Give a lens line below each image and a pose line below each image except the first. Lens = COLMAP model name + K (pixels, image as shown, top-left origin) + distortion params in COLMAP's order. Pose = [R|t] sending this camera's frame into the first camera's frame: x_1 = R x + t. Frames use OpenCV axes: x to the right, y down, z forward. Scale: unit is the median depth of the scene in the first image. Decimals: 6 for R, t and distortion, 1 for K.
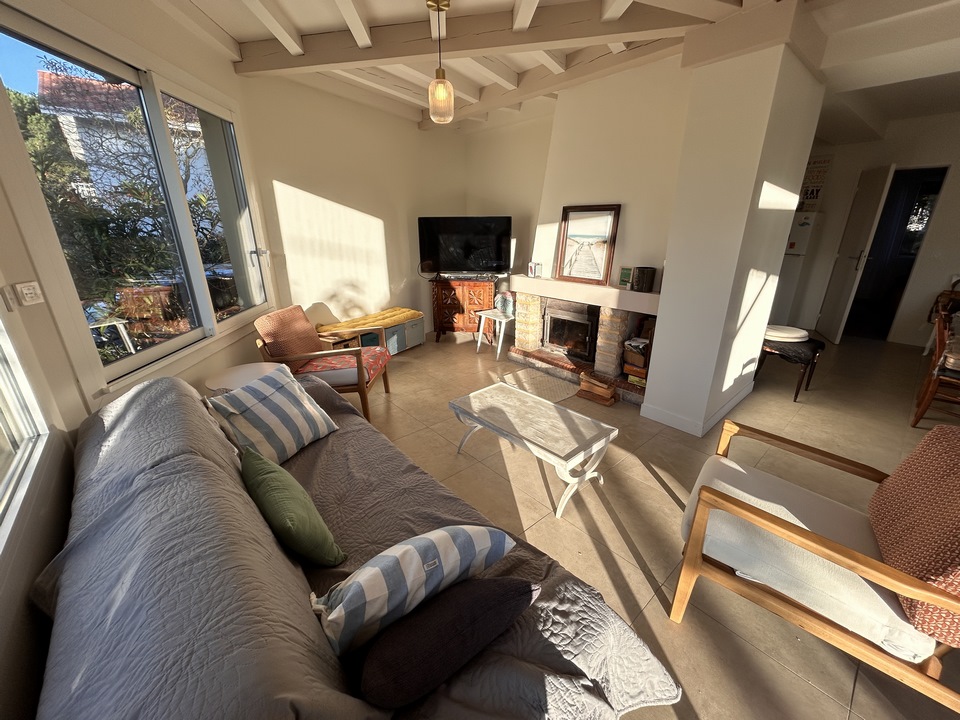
lens RADIAL K [[384.4, 0, 480.0], [0, 384.4, 360.0], [0, 0, 1]] dist [-0.002220, 0.000123]
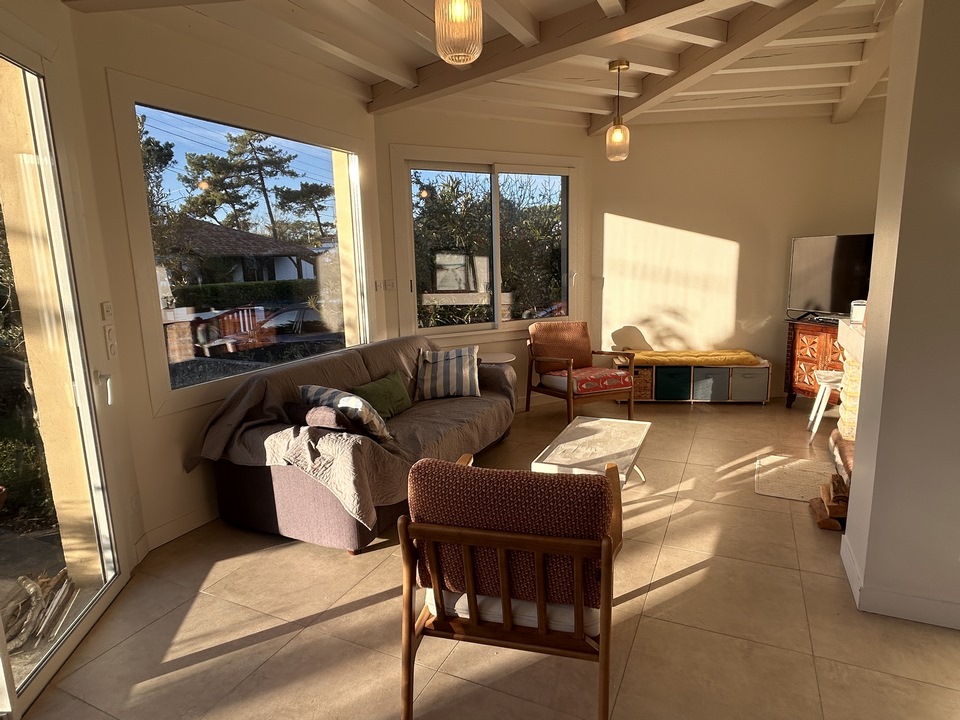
lens RADIAL K [[554.9, 0, 480.0], [0, 554.9, 360.0], [0, 0, 1]] dist [-0.003031, -0.000274]
pose [[0.402578, 0.164756, -0.900437, 0.736489], [-0.282910, 0.957905, 0.048784, -0.022459], [0.870570, 0.235104, 0.432242, 0.059265]]
